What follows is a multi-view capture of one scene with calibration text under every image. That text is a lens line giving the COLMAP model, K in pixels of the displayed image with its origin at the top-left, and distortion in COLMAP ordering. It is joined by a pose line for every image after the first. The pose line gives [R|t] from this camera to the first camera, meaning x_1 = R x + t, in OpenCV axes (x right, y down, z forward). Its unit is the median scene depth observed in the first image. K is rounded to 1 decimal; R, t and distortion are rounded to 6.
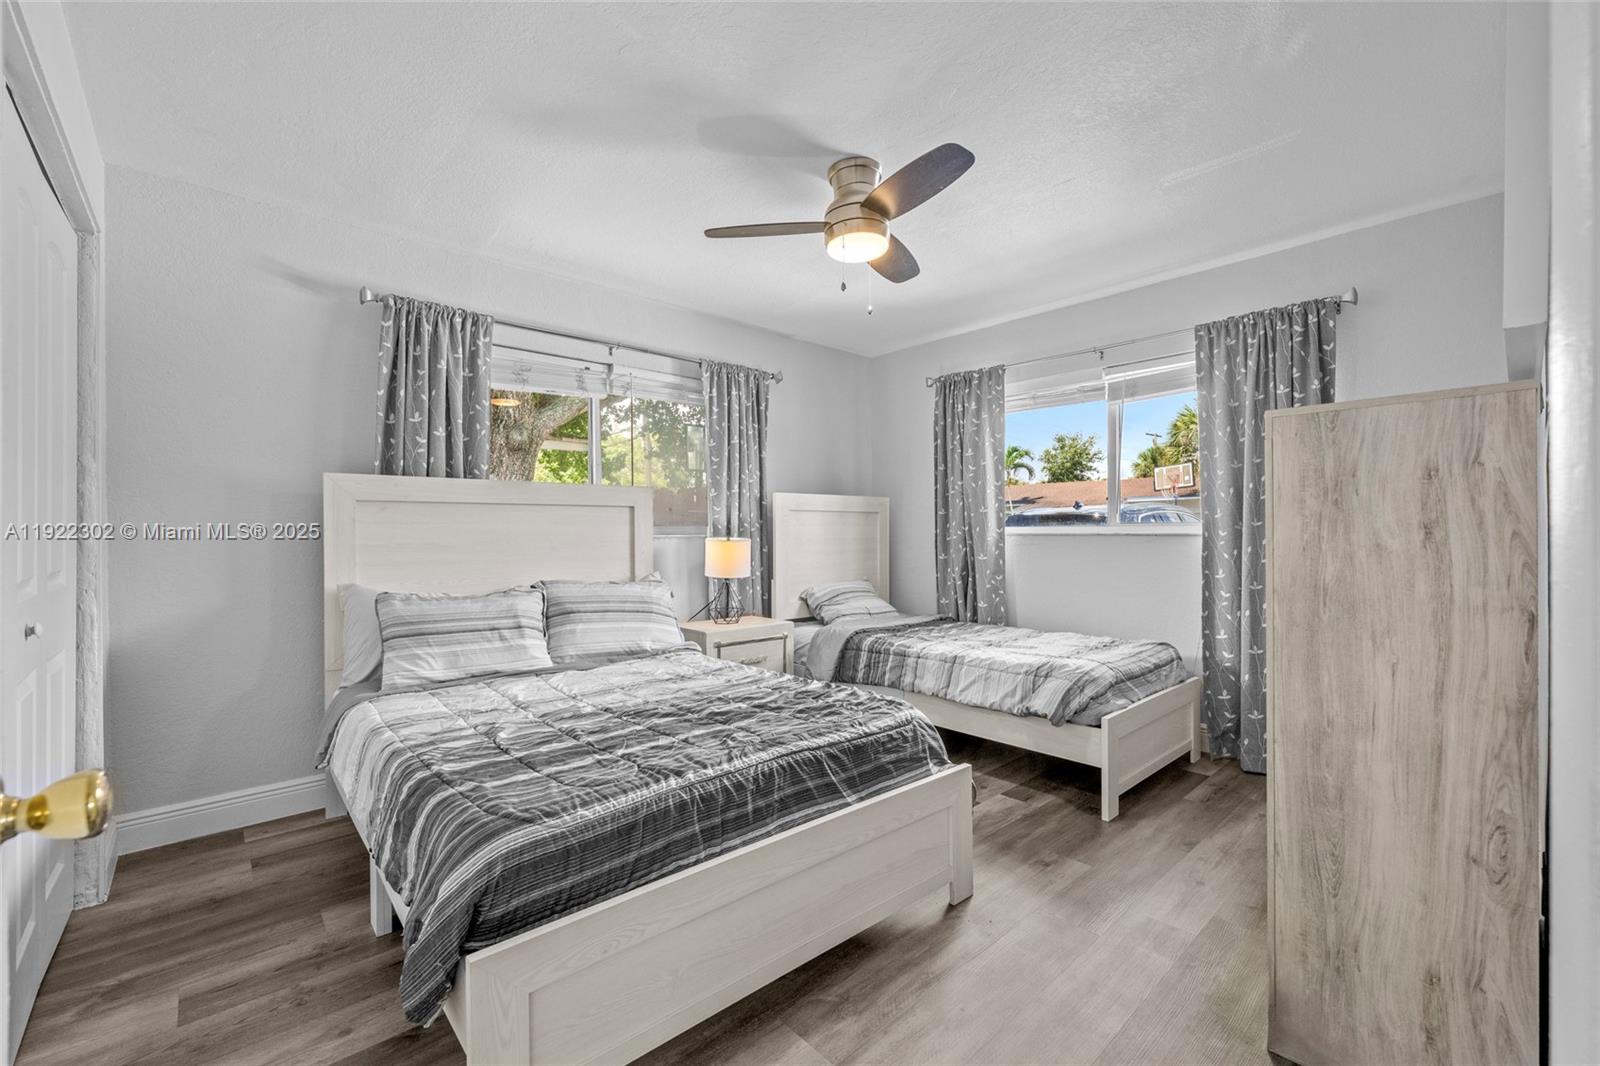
lens RADIAL K [[657.4, 0, 800.0], [0, 657.4, 533.0], [0, 0, 1]] dist [-0.000362, 0.000050]
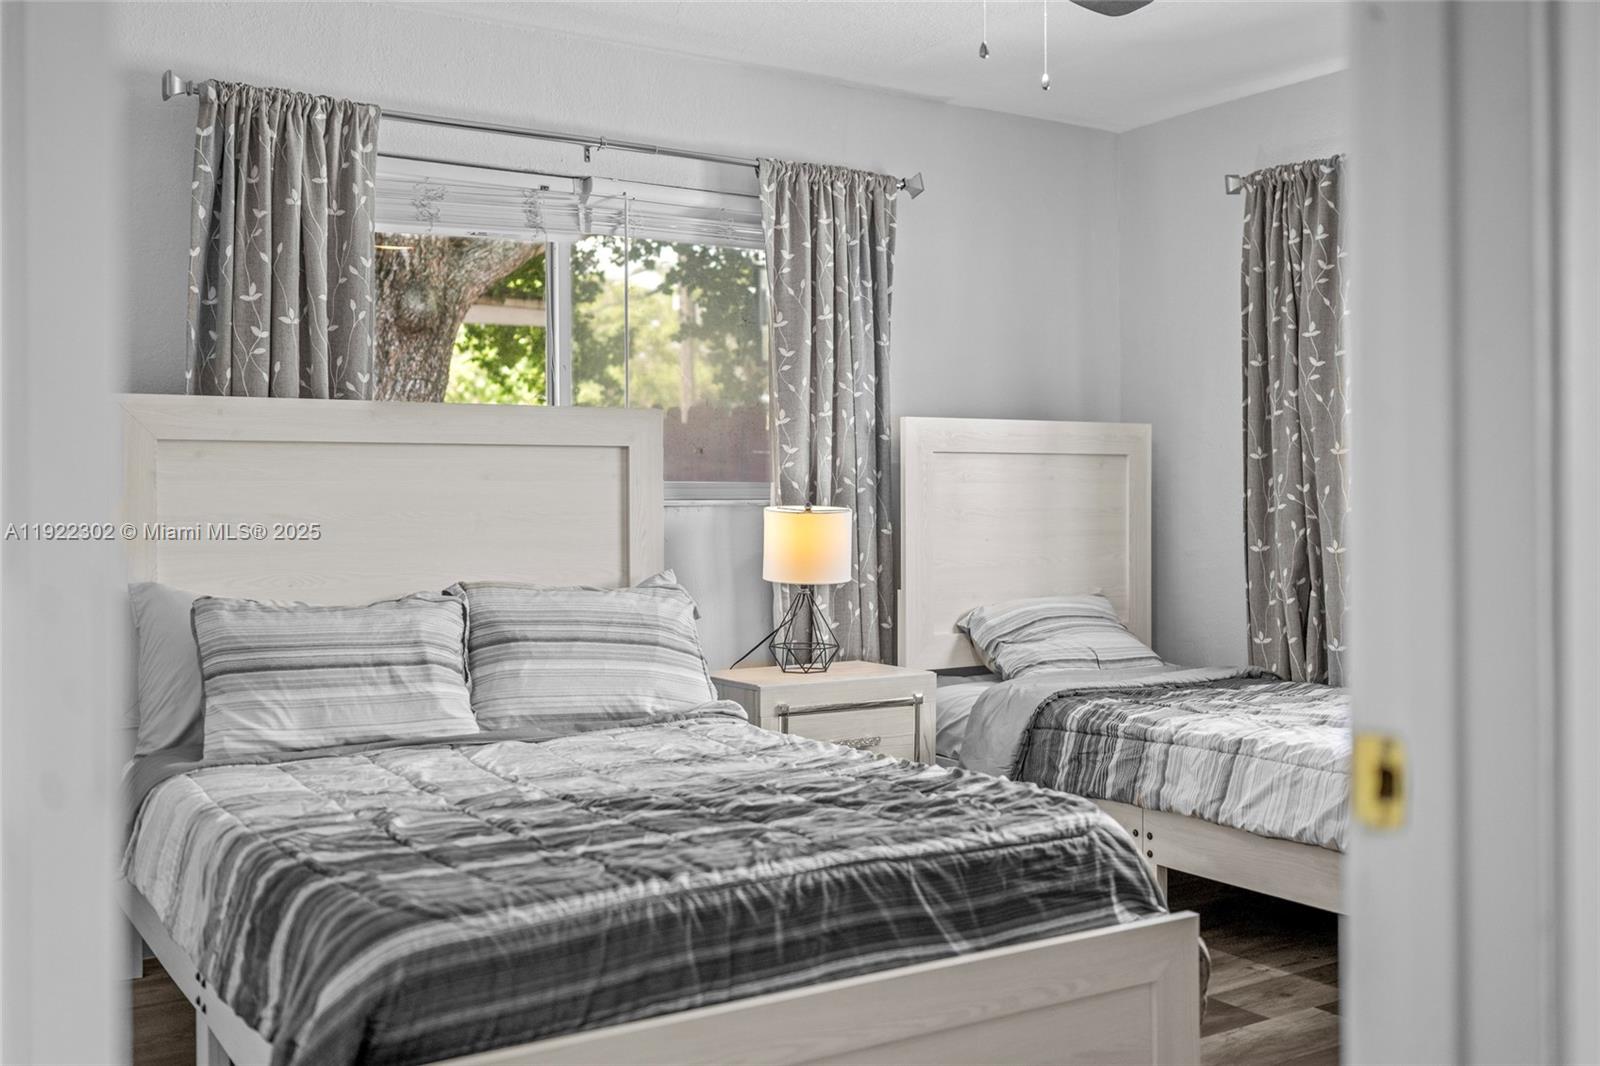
lens RADIAL K [[1513.8, 0, 809.0], [0, 1513.8, 494.1], [0, 0, 1]] dist [0.003964, 0.007083]
pose [[0.988668, 0.001127, -0.150112, 0.088328], [-0.001554, 0.999995, -0.002728, 0.001265], [0.150108, 0.002930, 0.988665, -0.218296]]
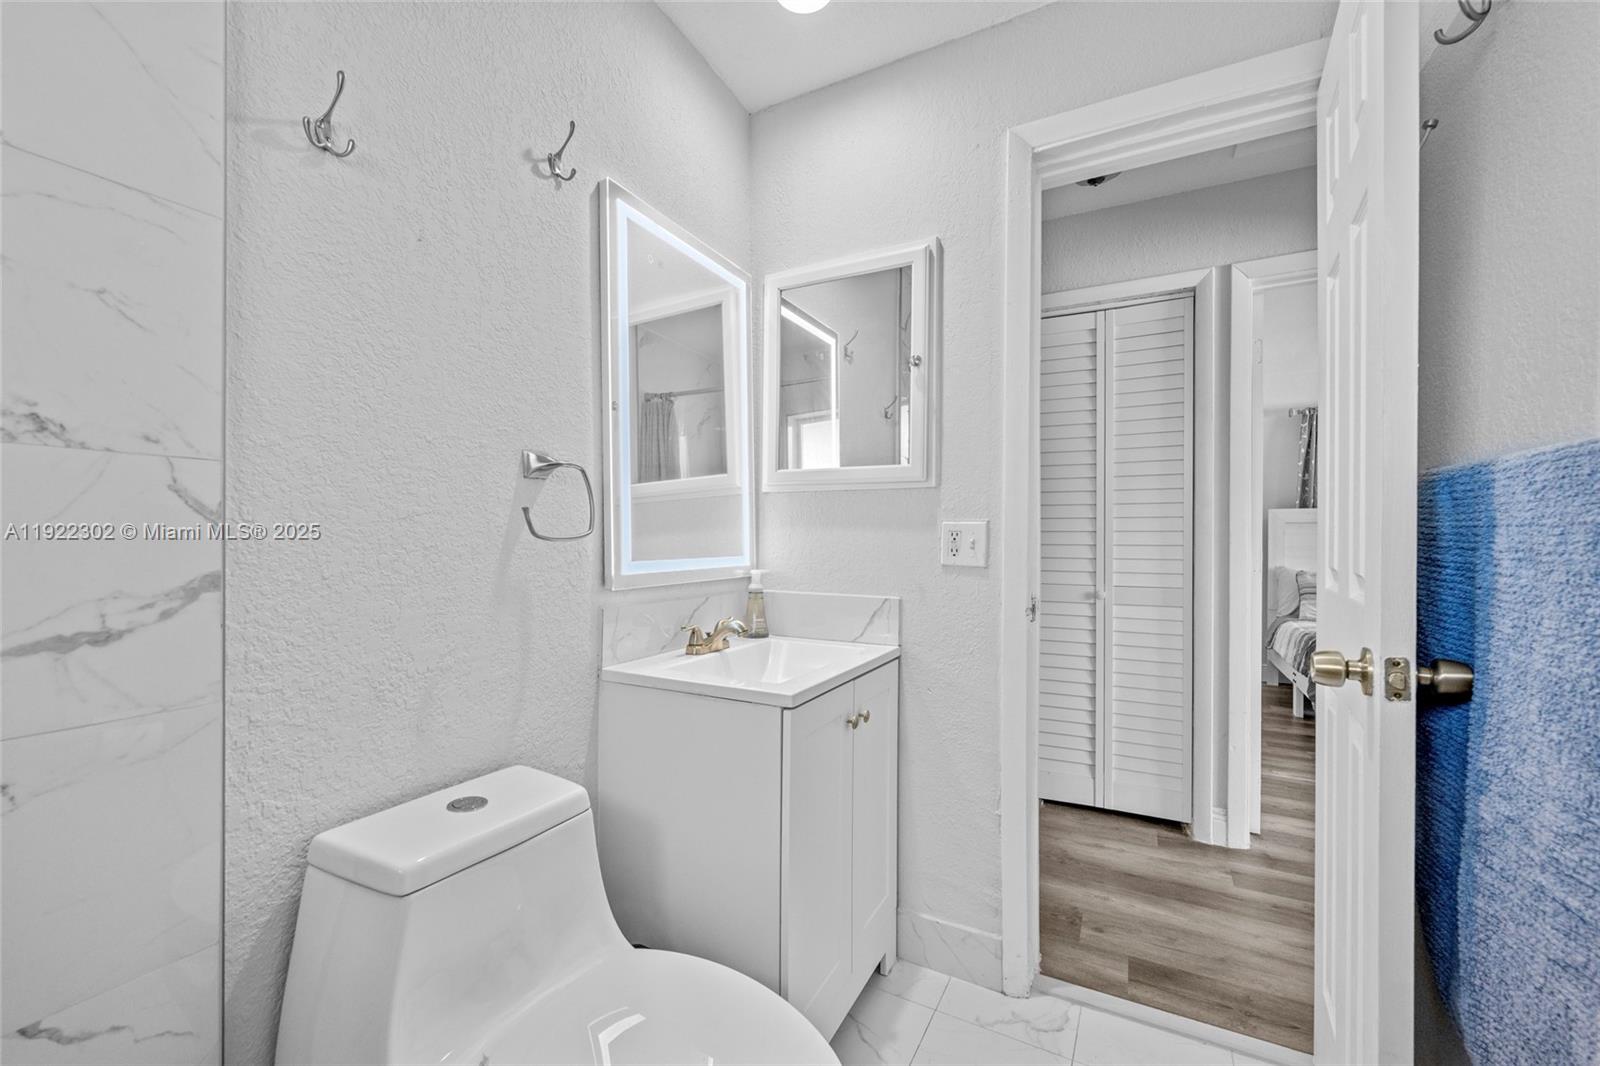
lens RADIAL K [[645.3, 0, 818.1], [0, 645.3, 540.7], [0, 0, 1]] dist [0.003166, 0.000231]
pose [[0.363955, 0.010819, -0.931354, 0.519537], [-0.012108, 0.999903, 0.006883, 0.005476], [0.931338, 0.008771, 0.364050, -0.850003]]
